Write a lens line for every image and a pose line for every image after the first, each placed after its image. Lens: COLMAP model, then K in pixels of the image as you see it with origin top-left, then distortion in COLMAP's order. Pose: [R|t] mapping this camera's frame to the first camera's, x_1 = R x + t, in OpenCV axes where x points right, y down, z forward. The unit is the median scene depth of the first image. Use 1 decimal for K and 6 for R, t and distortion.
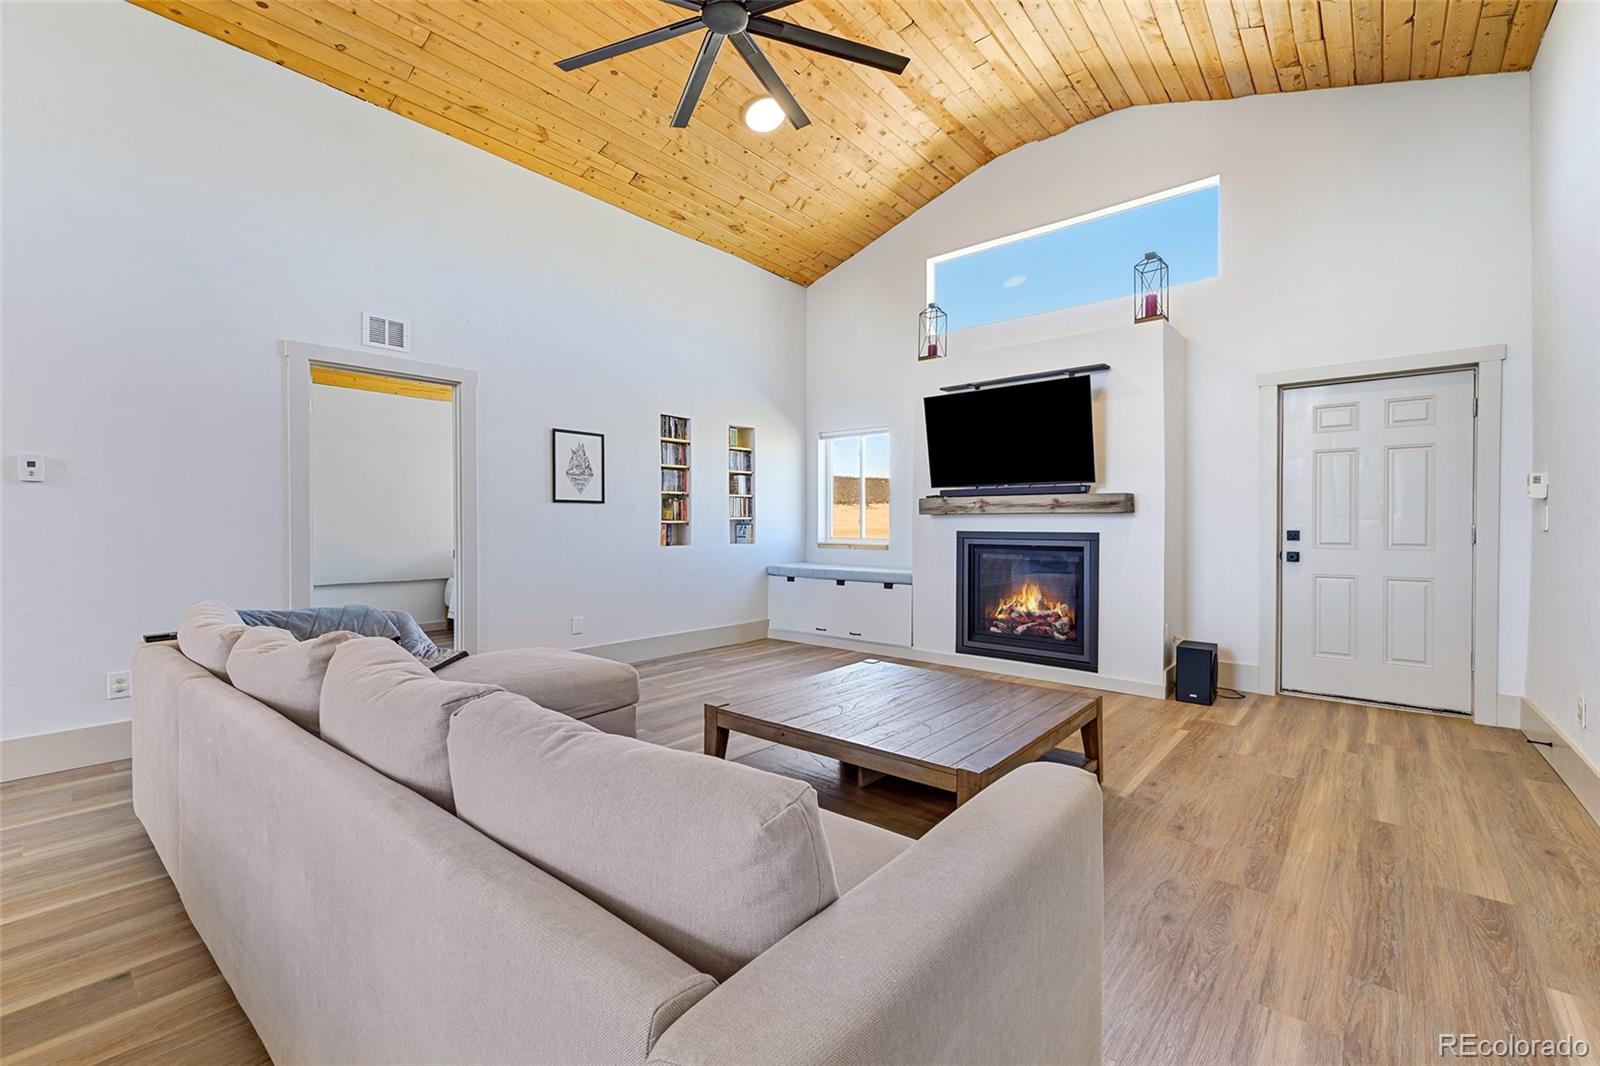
lens RADIAL K [[682.2, 0, 798.5], [0, 682.2, 518.2], [0, 0, 1]] dist [0.009442, -0.002181]
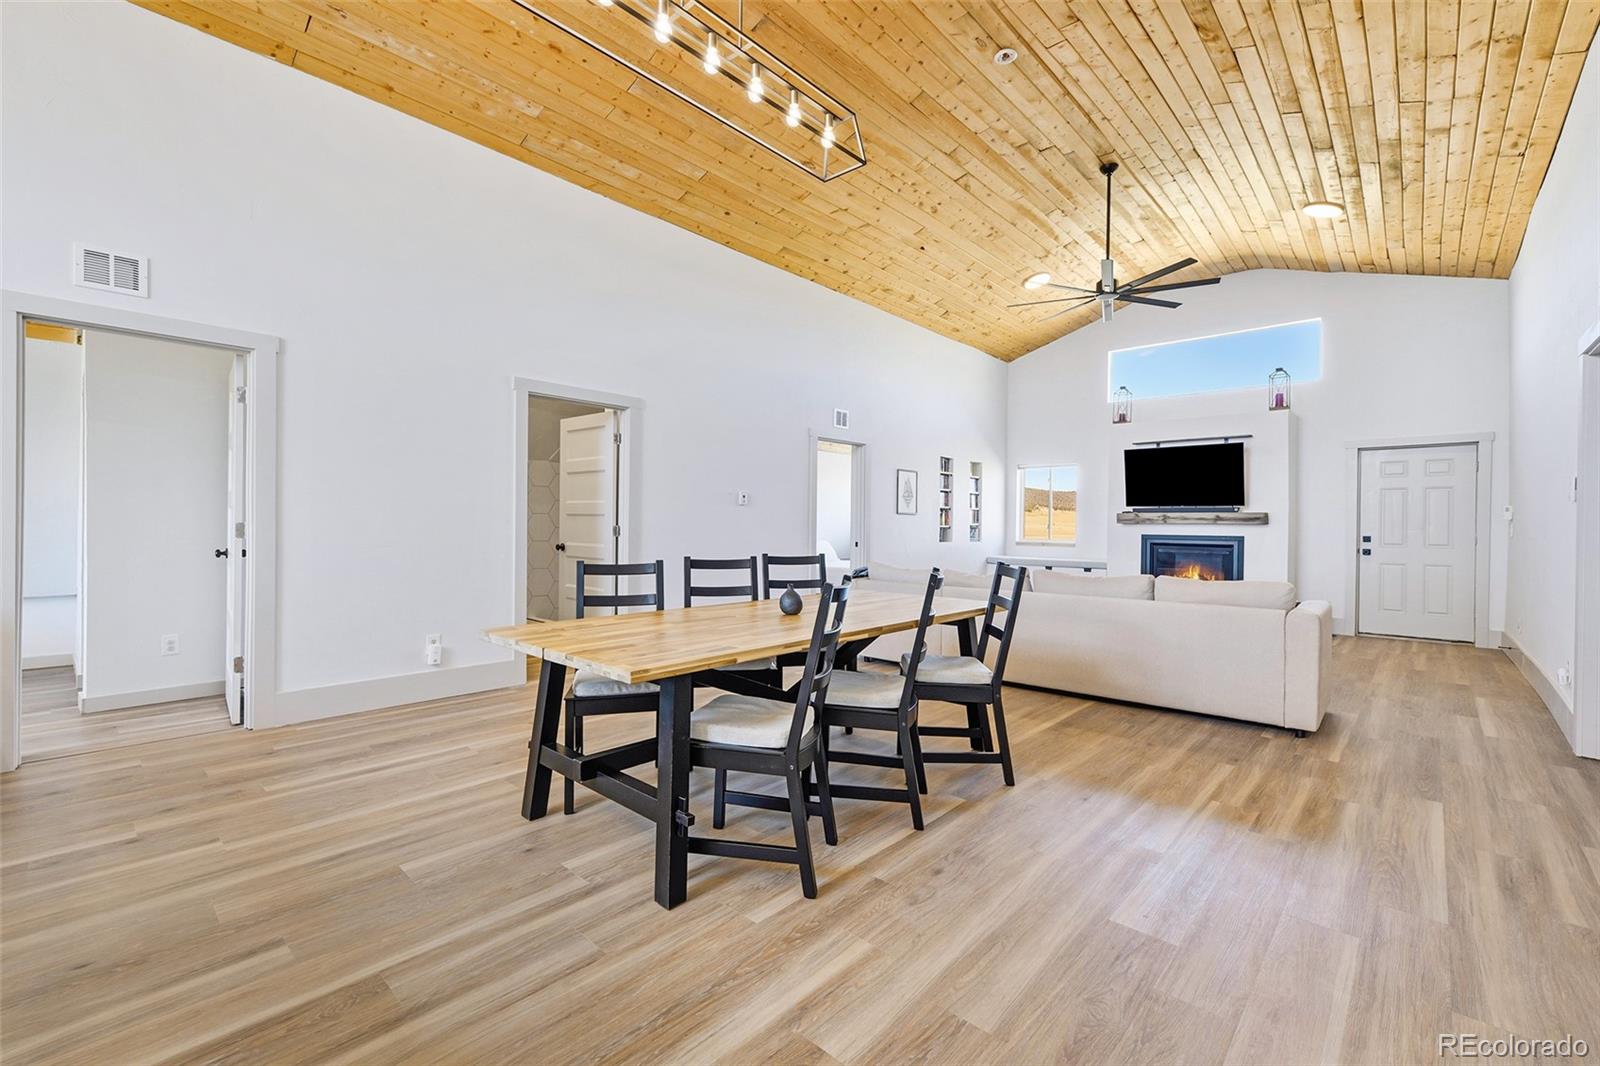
lens RADIAL K [[682.2, 0, 800.7], [0, 682.2, 519.7], [0, 0, 1]] dist [0.009442, -0.002181]
pose [[0.998860, 0.010901, -0.046469, -0.541223], [-0.011067, 0.999933, -0.003322, -0.000886], [0.046430, 0.003833, 0.998914, -0.685266]]
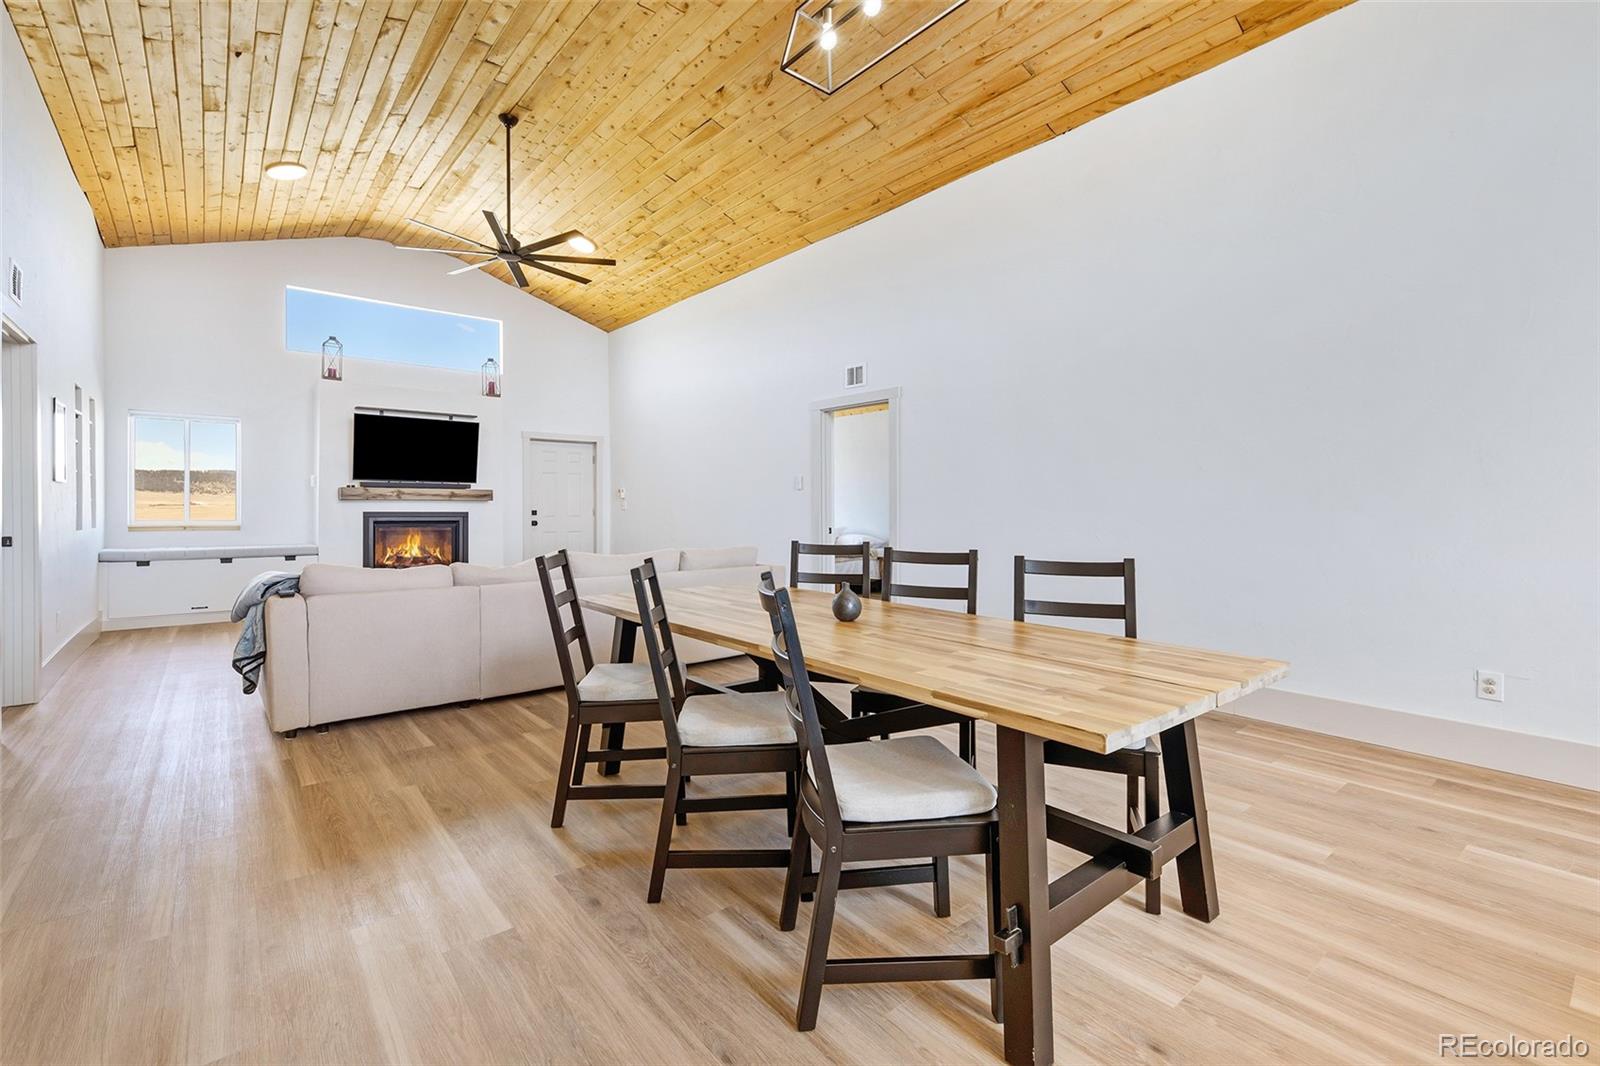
lens RADIAL K [[682.2, 0, 762.2], [0, 682.2, 517.8], [0, 0, 1]] dist [0.009442, -0.002181]
pose [[0.212730, -0.014590, 0.977002, -1.080350], [-0.010367, 0.999799, 0.017188, -0.001199], [-0.977056, -0.013785, 0.212536, -0.098533]]
